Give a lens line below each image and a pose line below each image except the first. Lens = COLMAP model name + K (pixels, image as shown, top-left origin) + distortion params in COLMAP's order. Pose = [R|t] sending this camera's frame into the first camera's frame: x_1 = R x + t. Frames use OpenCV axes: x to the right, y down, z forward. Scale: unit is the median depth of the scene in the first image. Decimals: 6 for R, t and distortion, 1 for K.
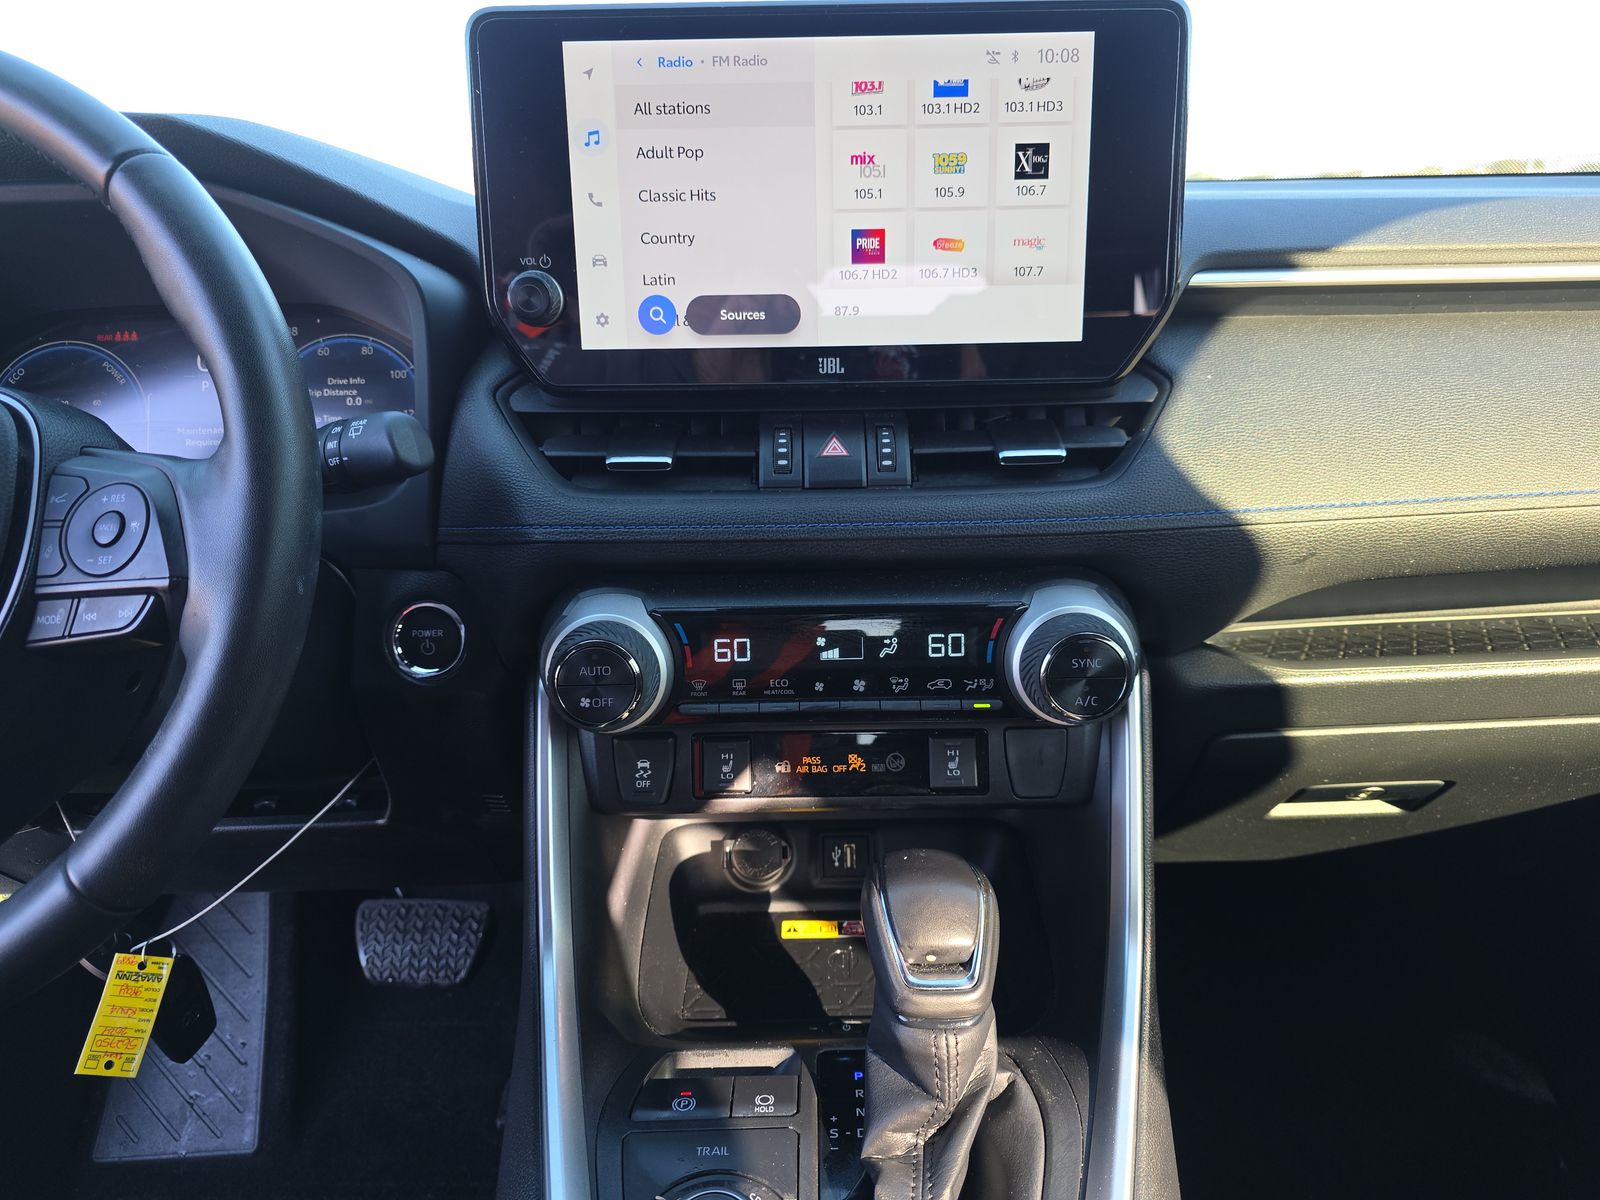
lens RADIAL K [[1103.9, 0, 799.0], [0, 1103.9, 594.3], [0, 0, 1]] dist [0.000934, -0.025470]
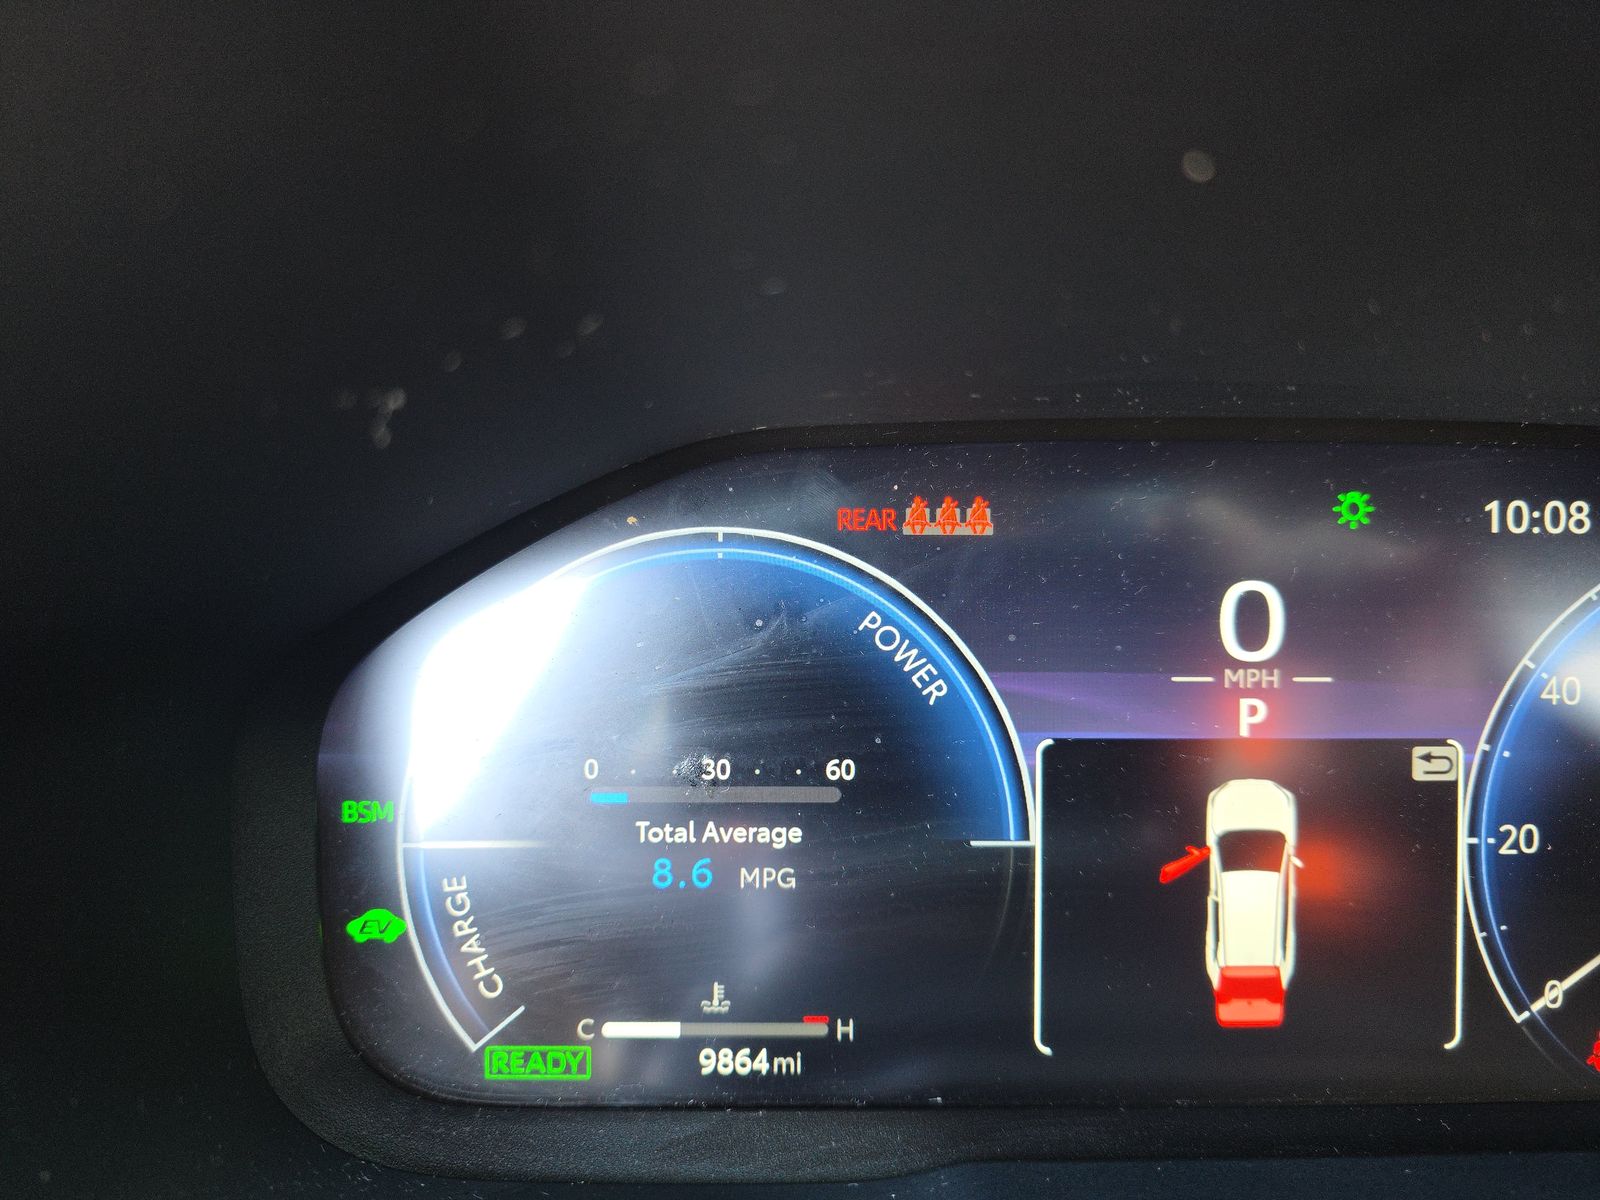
lens RADIAL K [[1103.9, 0, 801.6], [0, 1103.9, 598.2], [0, 0, 1]] dist [0.000934, -0.025470]
pose [[0.982624, 0.011065, -0.185279, -0.742168], [-0.040112, 0.987292, -0.153769, -0.215629], [0.181223, 0.158529, 0.970581, 0.916388]]
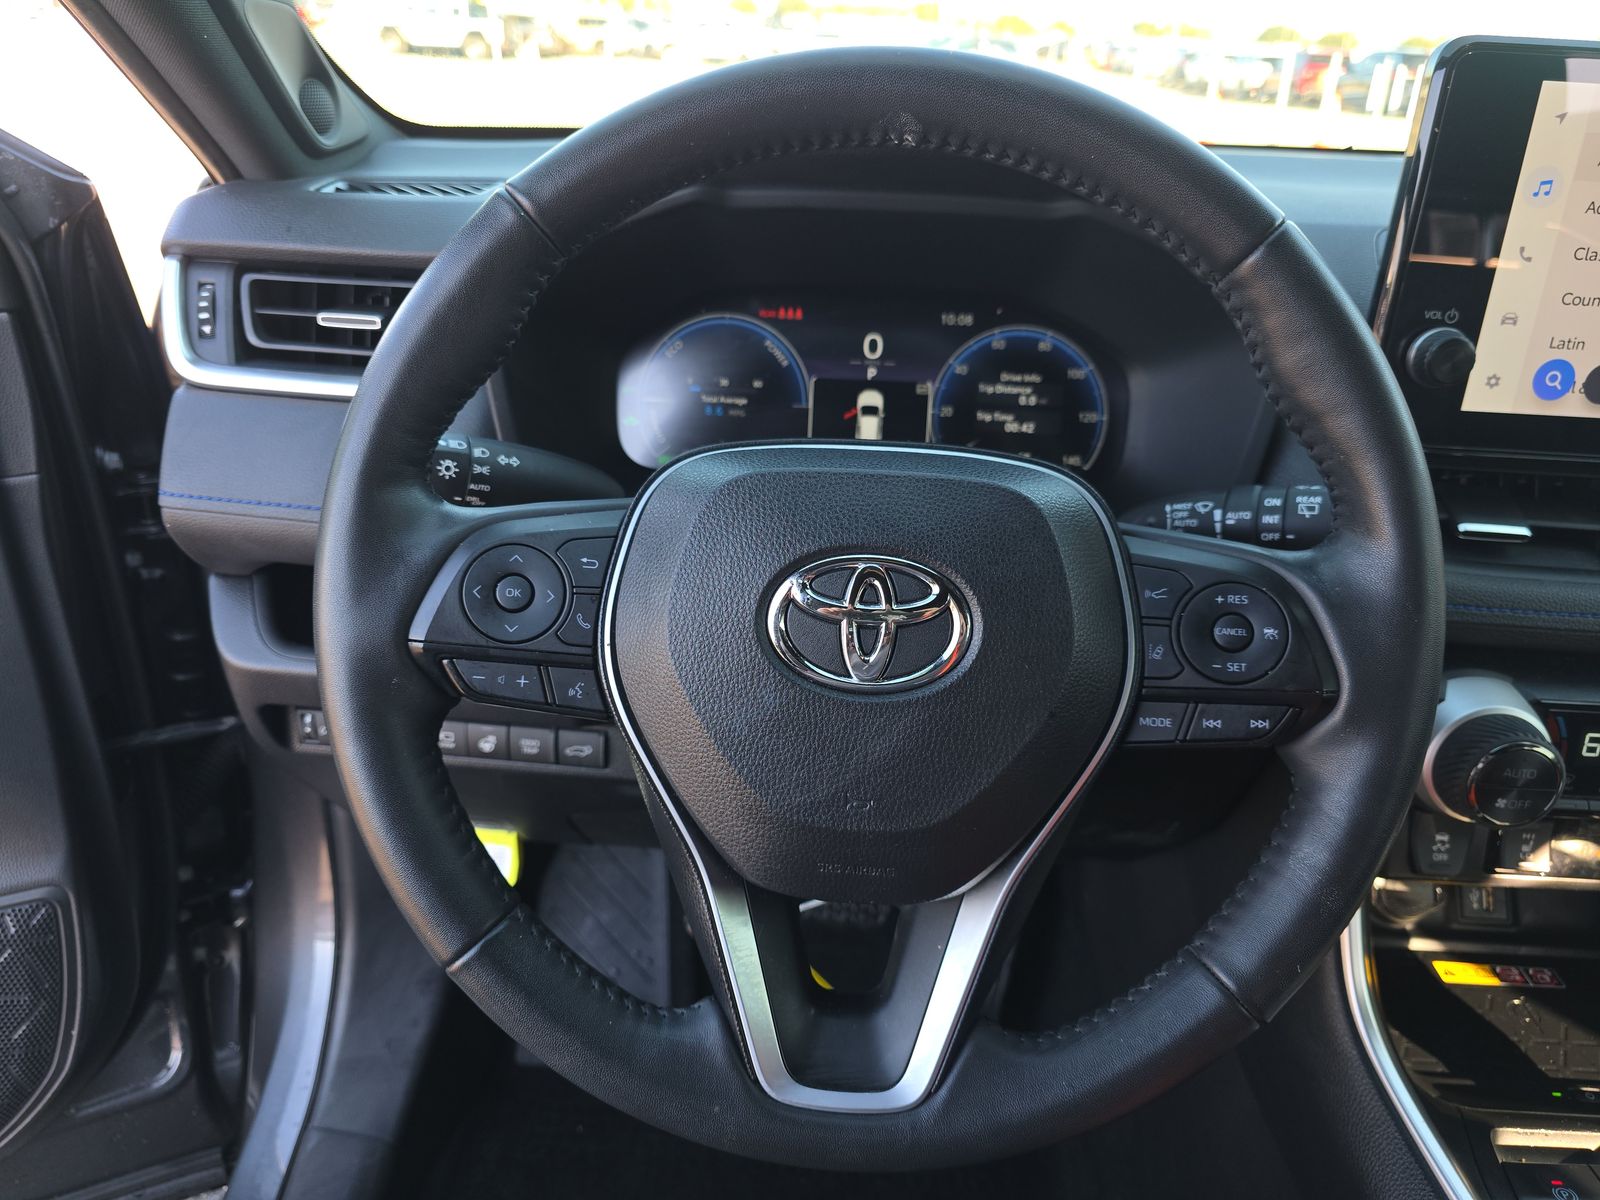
lens RADIAL K [[1103.9, 0, 800.6], [0, 1103.9, 589.6], [0, 0, 1]] dist [0.000934, -0.025470]
pose [[0.996901, 0.070375, -0.035160, -0.687489], [-0.065655, 0.990482, 0.120973, -0.143303], [0.043339, -0.118290, 0.992033, 0.036829]]
